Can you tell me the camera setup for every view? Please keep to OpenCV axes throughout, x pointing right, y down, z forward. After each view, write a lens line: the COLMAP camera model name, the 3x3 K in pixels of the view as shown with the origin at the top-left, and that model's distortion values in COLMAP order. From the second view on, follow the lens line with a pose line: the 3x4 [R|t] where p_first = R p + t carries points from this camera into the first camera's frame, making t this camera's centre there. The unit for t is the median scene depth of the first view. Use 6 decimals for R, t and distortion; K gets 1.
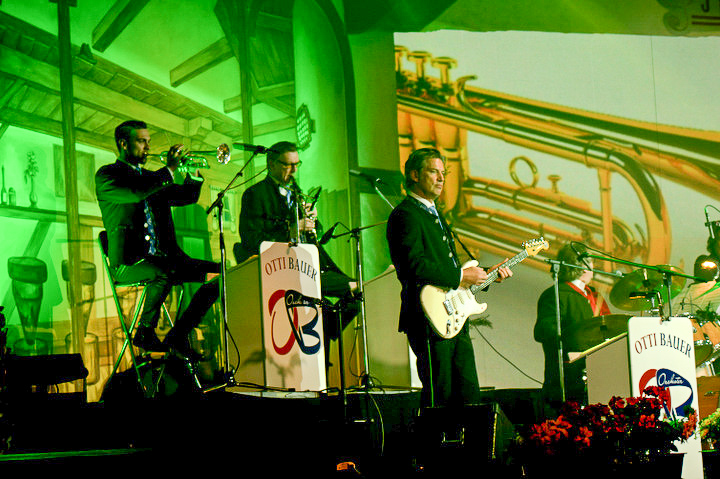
lens RADIAL K [[2723.9, 0, 360.0], [0, 2723.9, 239.5], [0, 0, 1]] dist [-0.031461, -2.242814]
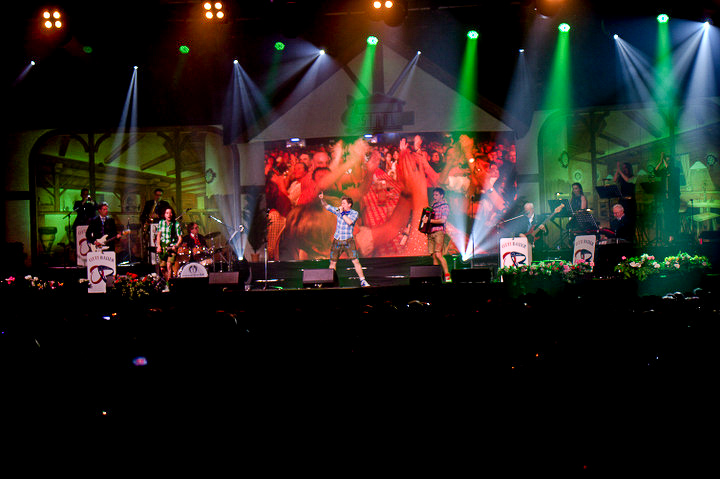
lens RADIAL K [[2206.9, 0, 360.0], [0, 2206.9, 239.5], [0, 0, 1]] dist [-0.225894, -1.130997]
pose [[0.715942, 0.020851, -0.697848, 2.135715], [0.049728, 0.995492, 0.080762, -0.186605], [0.696387, -0.092524, 0.711678, -0.808216]]
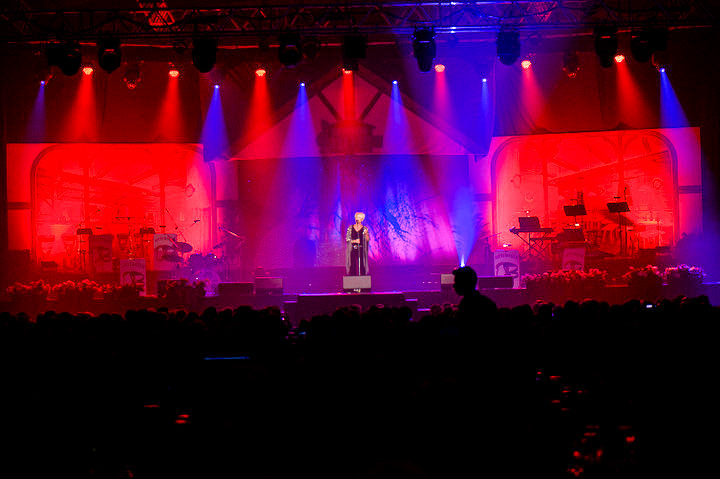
lens RADIAL K [[2206.9, 0, 360.0], [0, 2206.9, 239.5], [0, 0, 1]] dist [-0.225894, -1.130997]
pose [[0.845255, 0.024691, -0.533792, 1.858056], [0.021431, 0.996562, 0.080032, -0.222383], [0.533933, -0.079087, 0.841820, -1.399071]]
